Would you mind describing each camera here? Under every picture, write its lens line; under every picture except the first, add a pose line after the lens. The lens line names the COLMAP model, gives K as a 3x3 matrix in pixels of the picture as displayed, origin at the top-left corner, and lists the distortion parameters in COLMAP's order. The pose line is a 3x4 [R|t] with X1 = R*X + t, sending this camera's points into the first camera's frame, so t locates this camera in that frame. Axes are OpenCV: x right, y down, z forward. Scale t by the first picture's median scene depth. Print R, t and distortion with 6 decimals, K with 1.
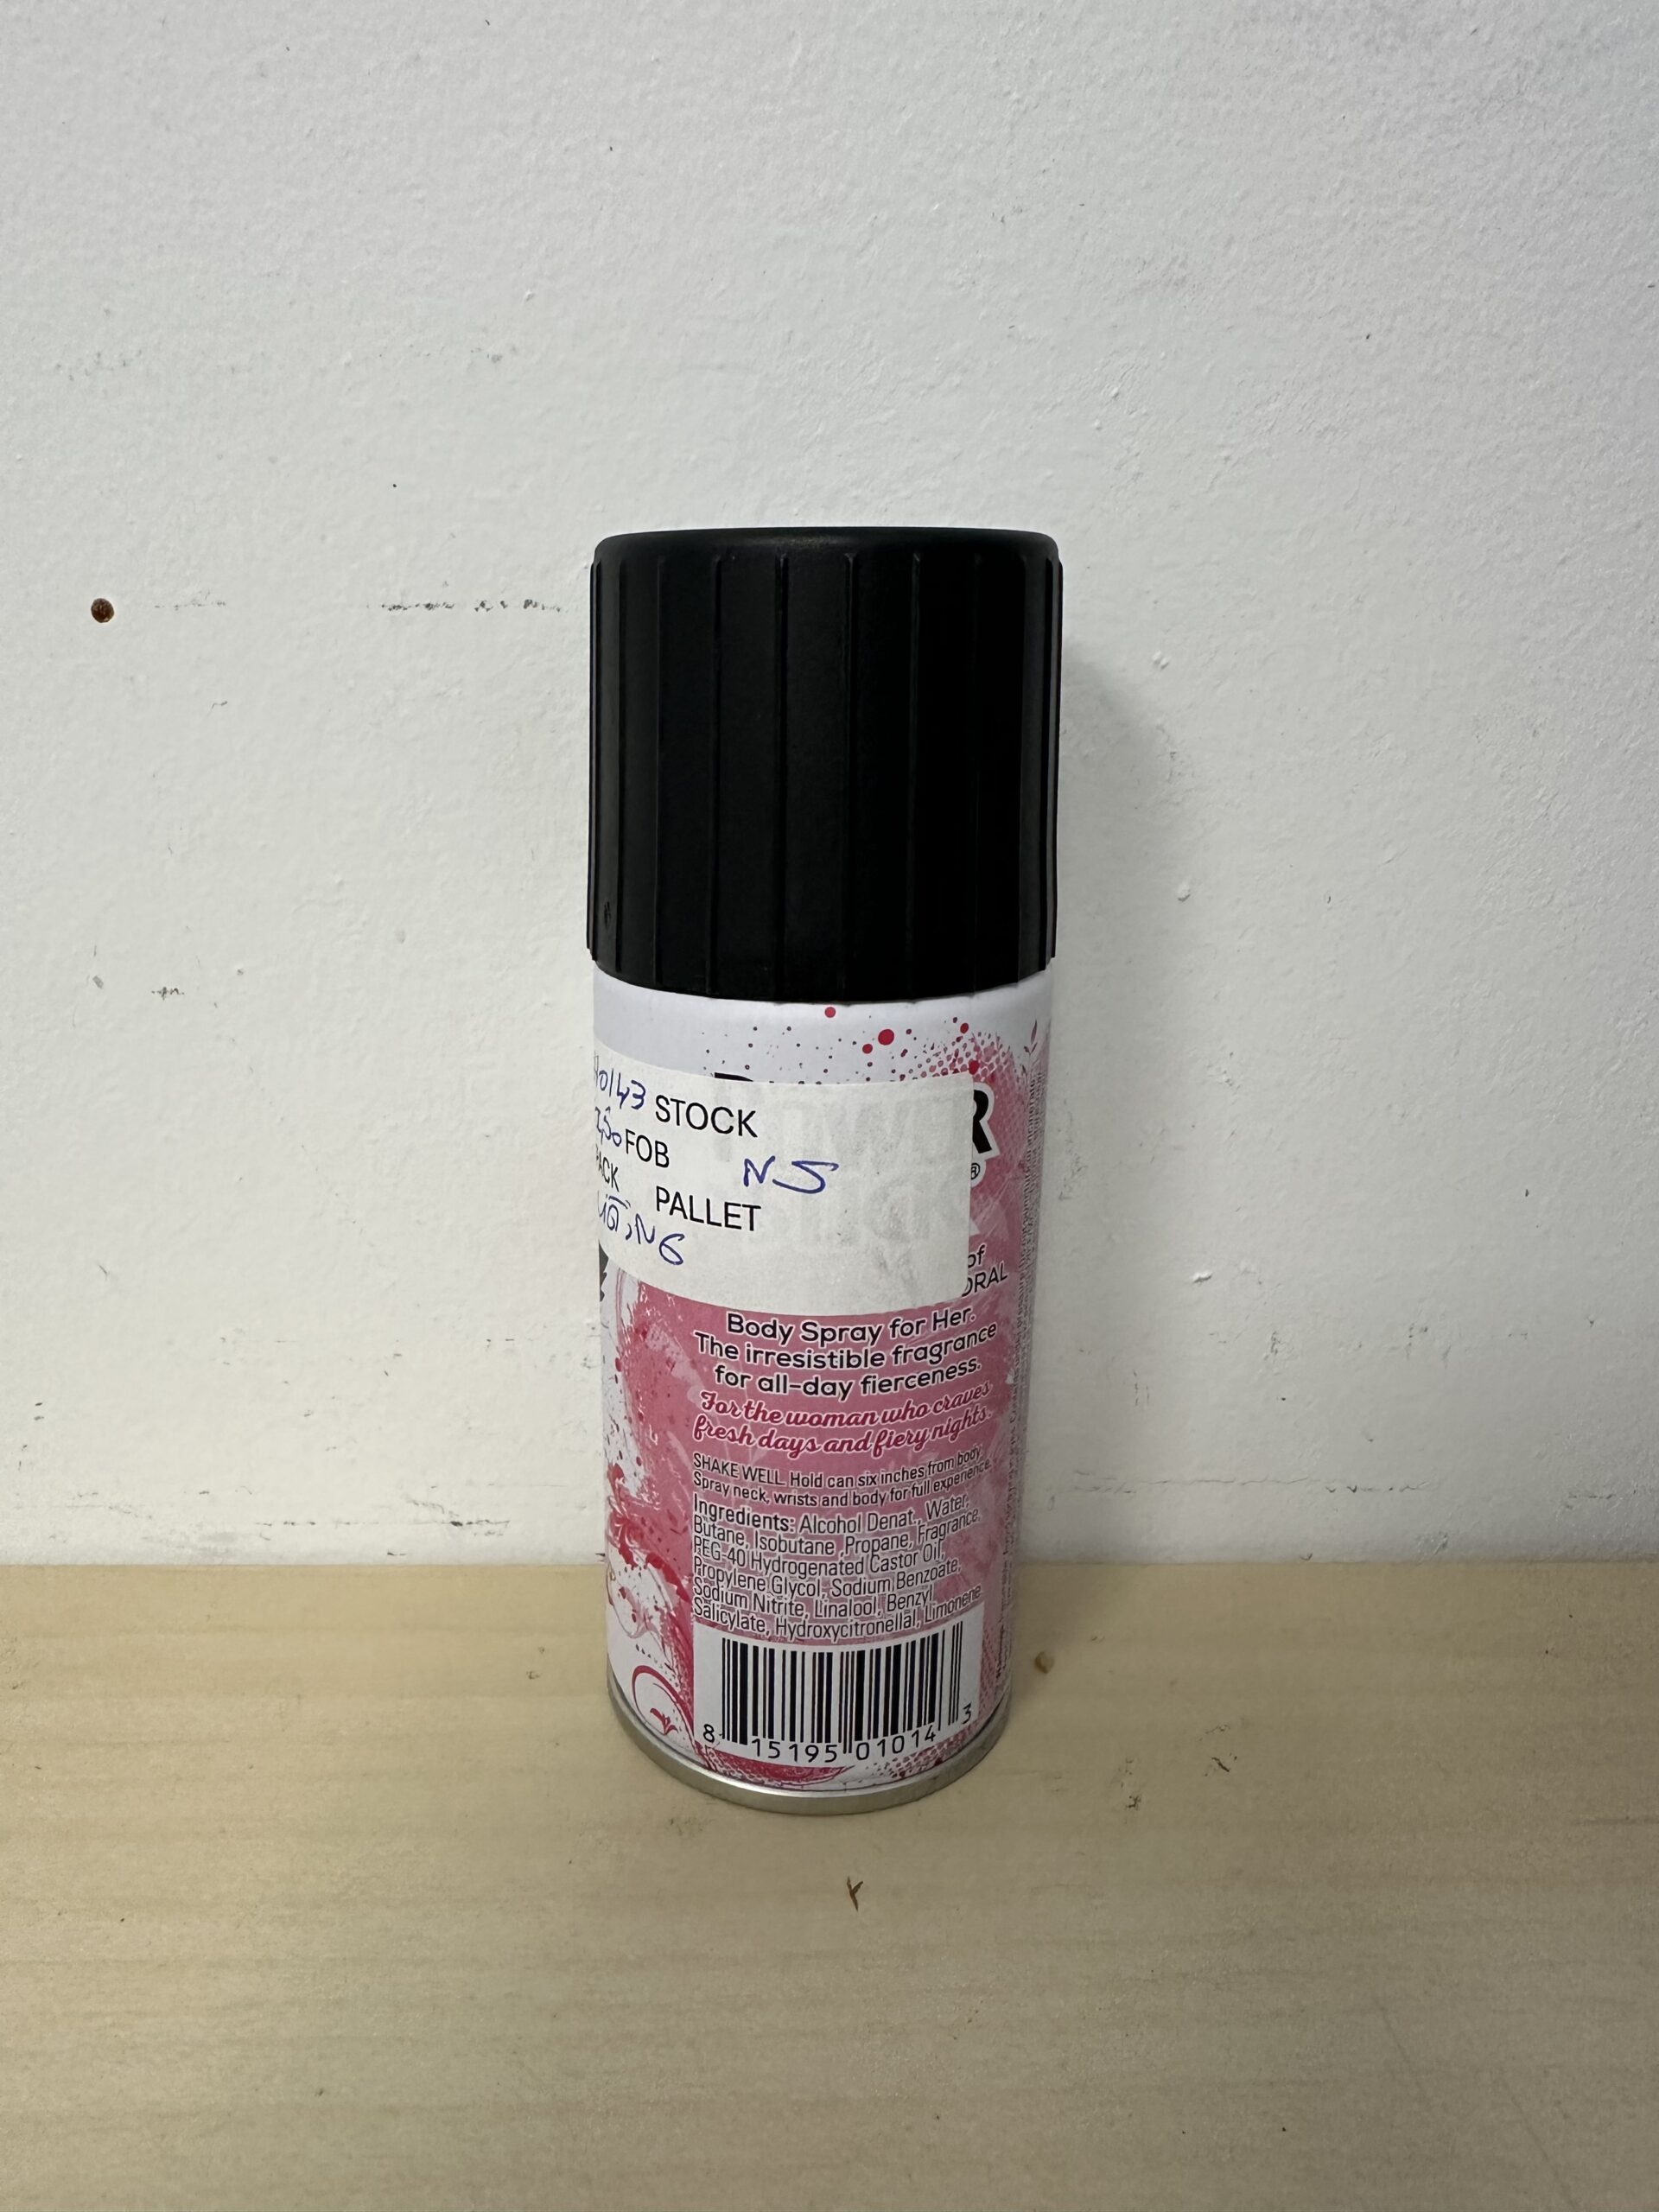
lens RADIAL K [[1501.0, 0, 706.4], [0, 1501.0, 1031.1], [0, 0, 1]] dist [-0.021370, 0.011382]
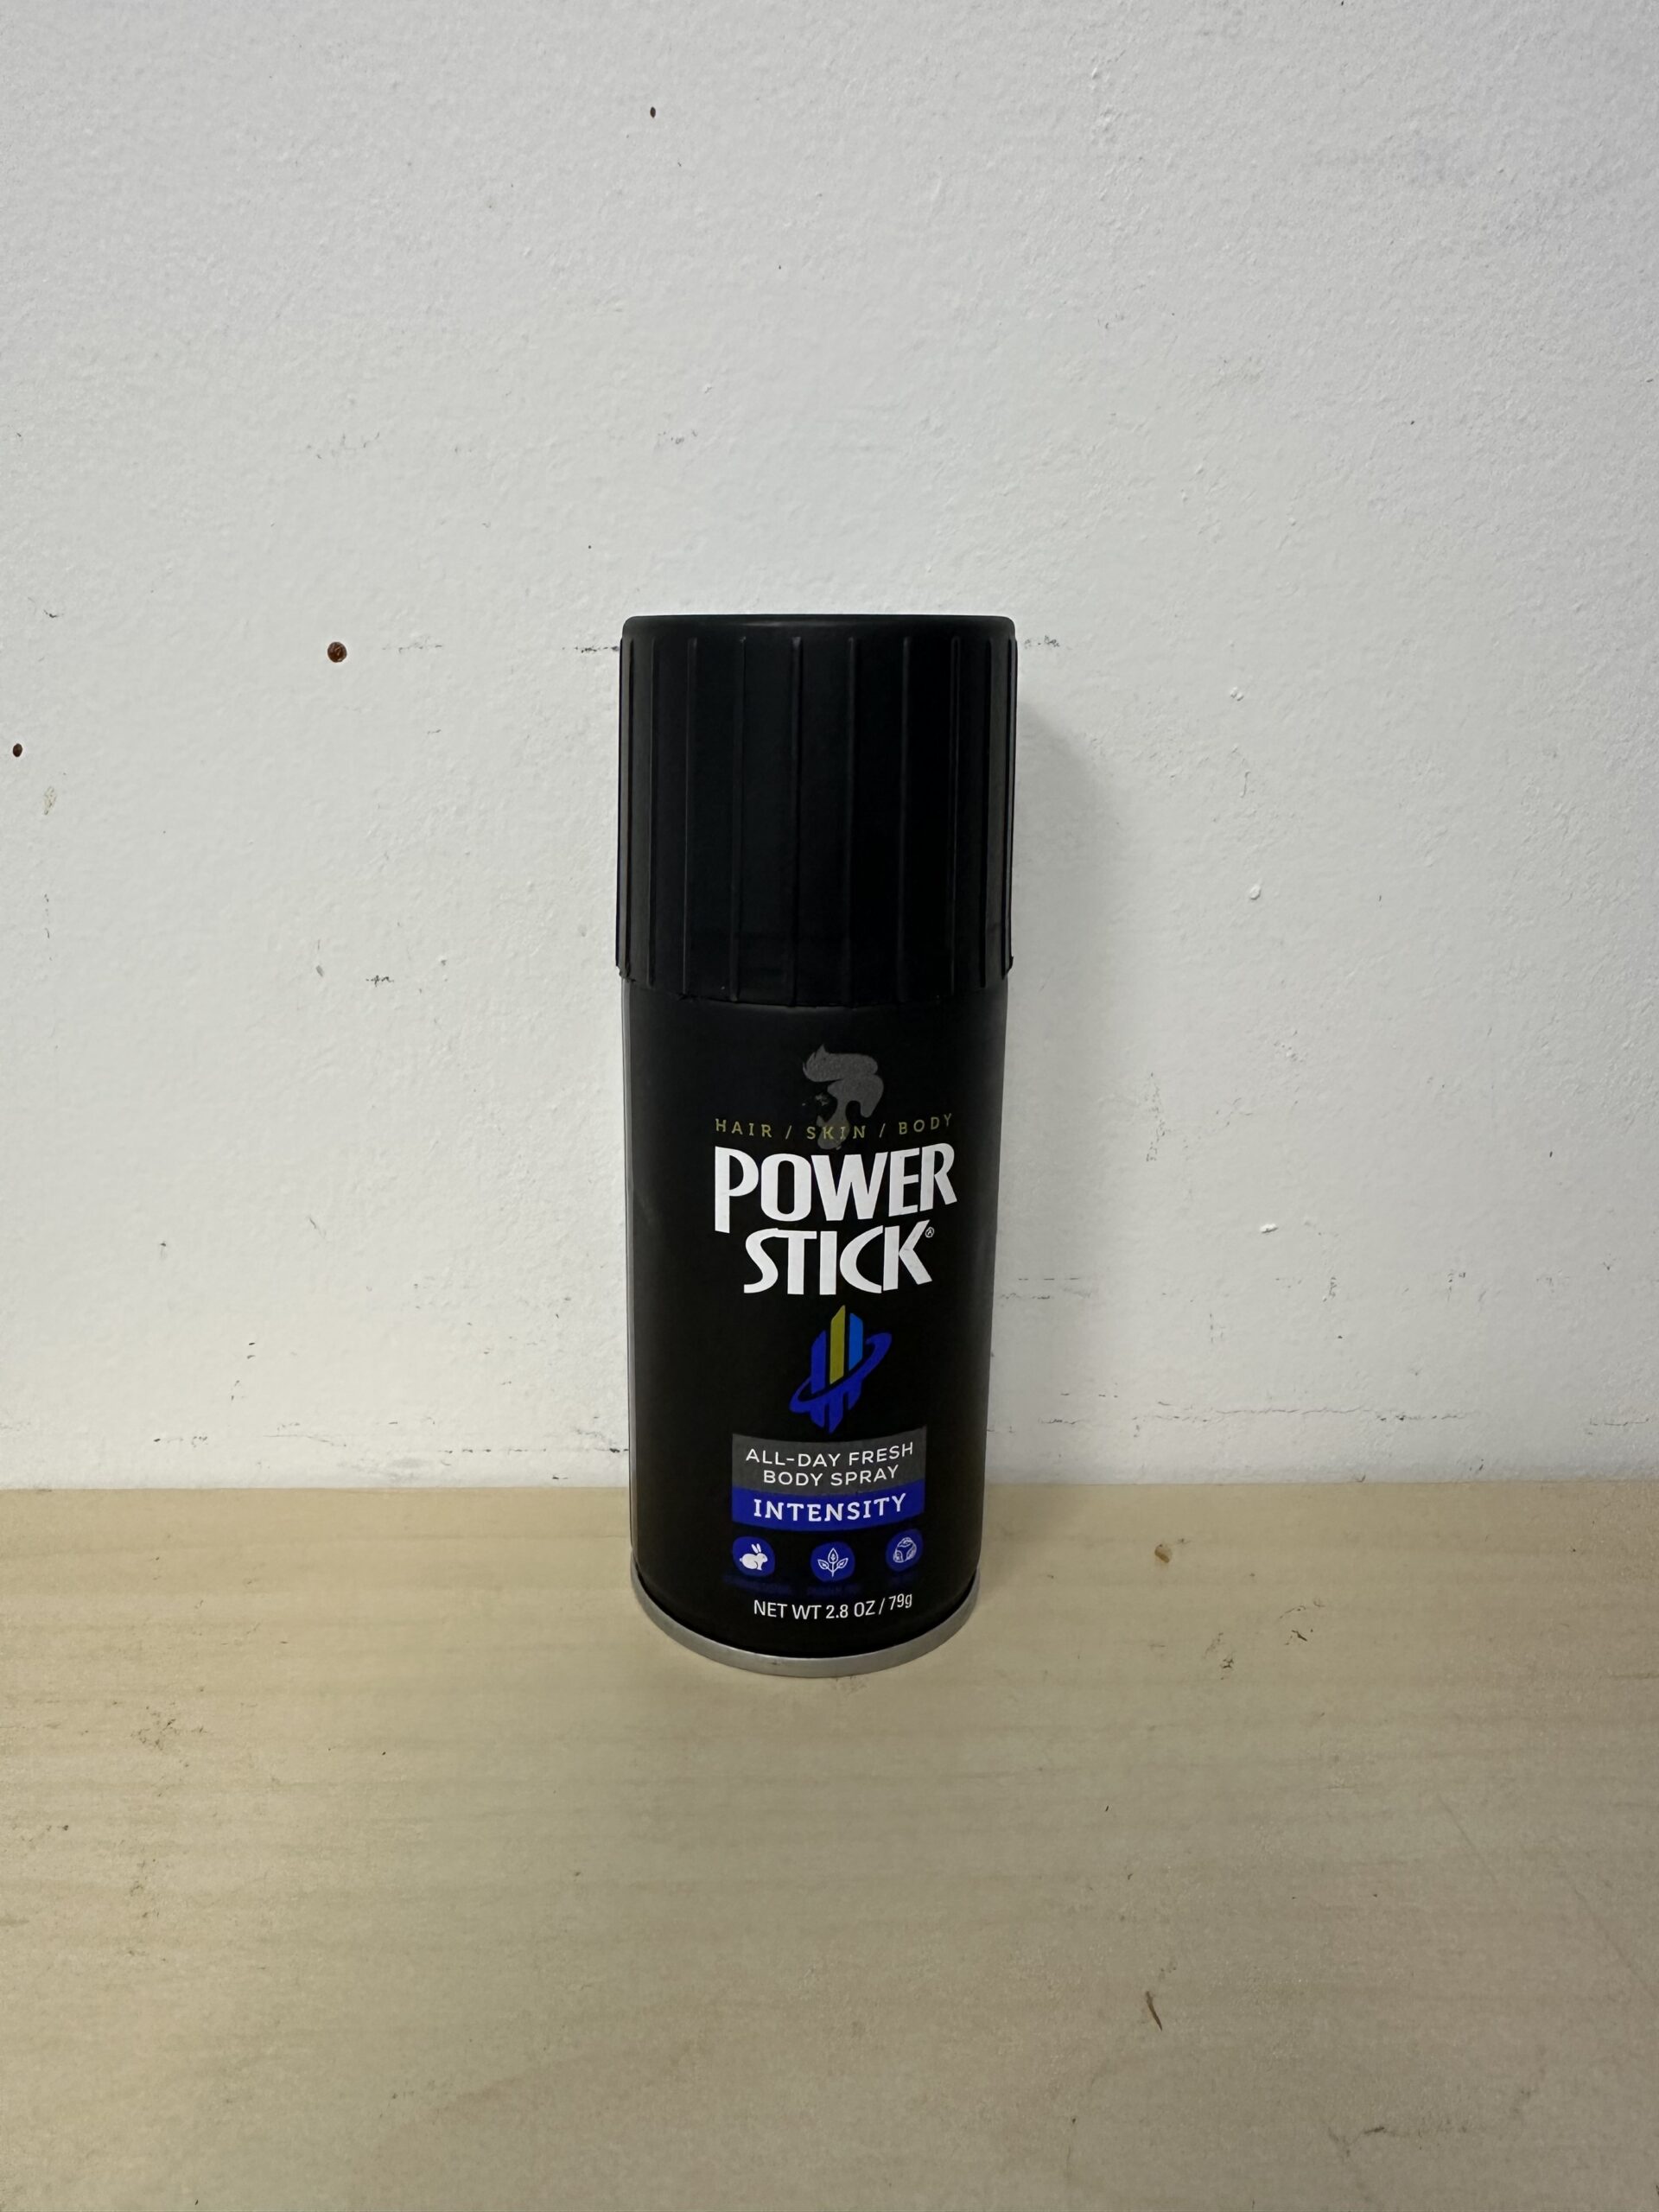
lens RADIAL K [[1501.0, 0, 704.6], [0, 1501.0, 1033.8], [0, 0, 1]] dist [-0.021370, 0.011382]
pose [[0.999994, -0.001628, 0.003048, -0.122324], [0.001688, 0.999806, -0.019645, 0.042451], [-0.003015, 0.019650, 0.999802, -0.173076]]
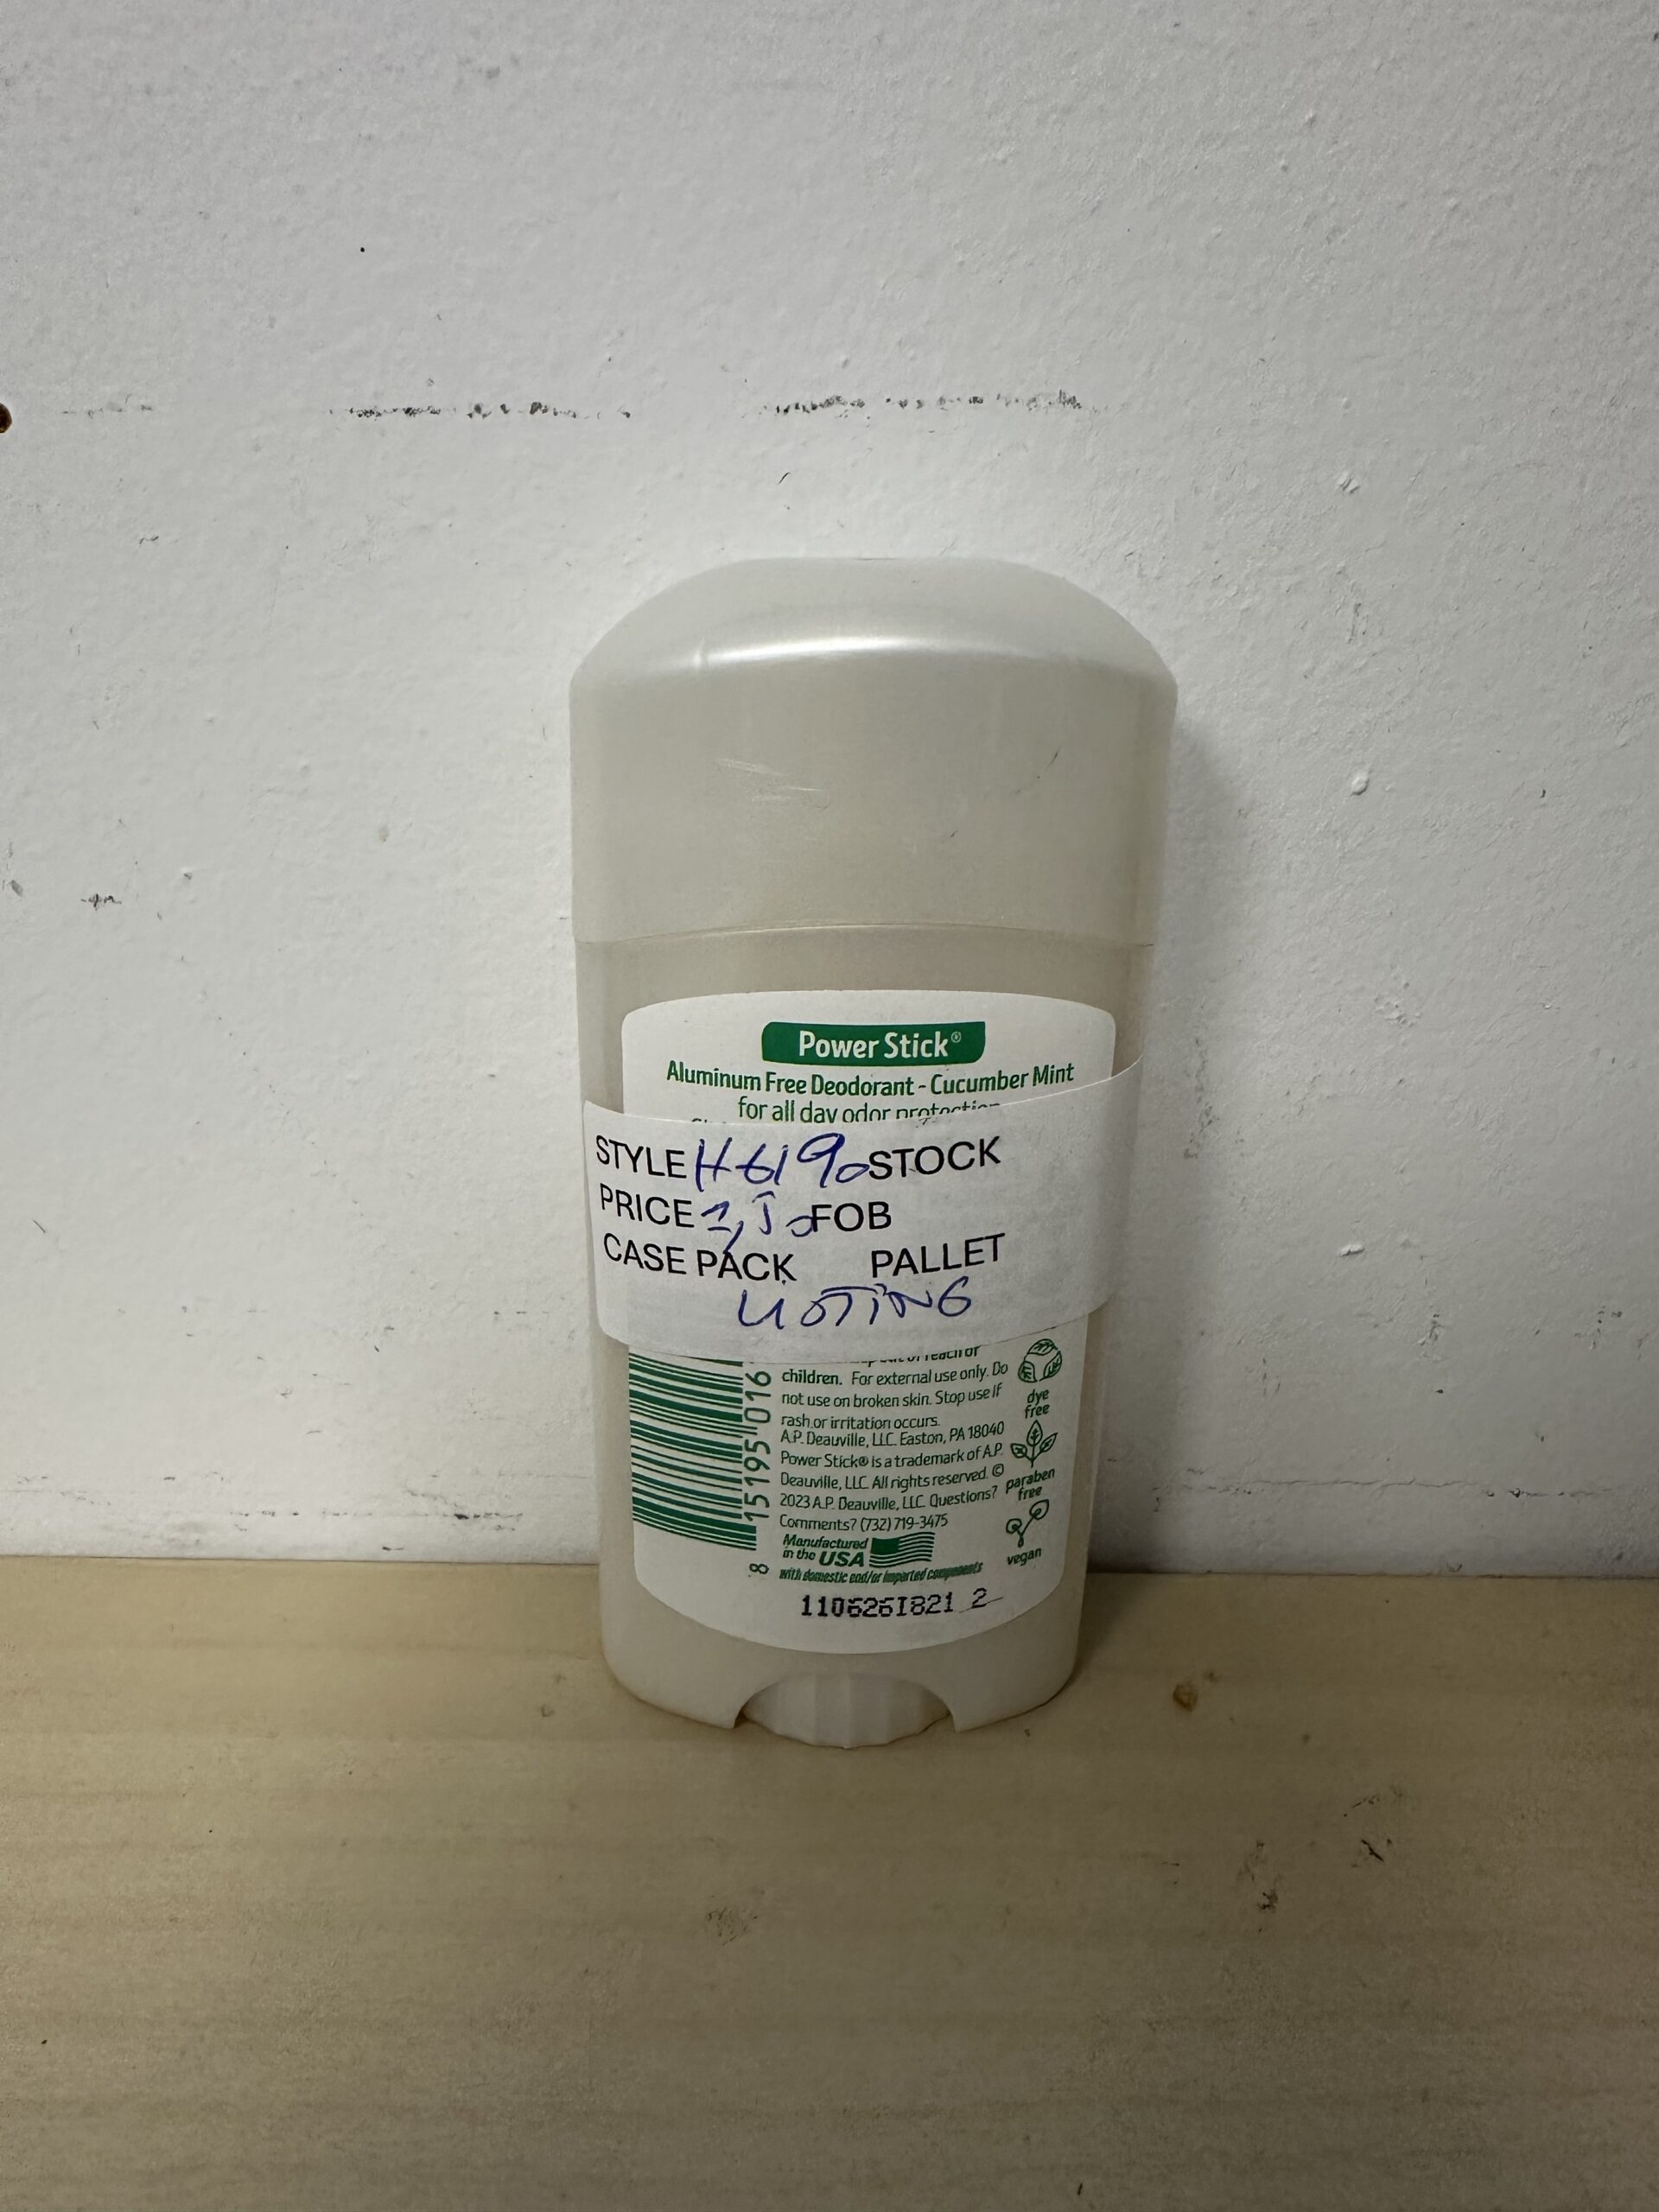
lens RADIAL K [[1501.0, 0, 710.6], [0, 1501.0, 1020.0], [0, 0, 1]] dist [-0.021370, 0.011382]
pose [[0.999708, 0.008563, -0.022581, -0.008042], [-0.006647, 0.996479, 0.083582, -0.034189], [0.023217, -0.083408, 0.996245, 0.204262]]
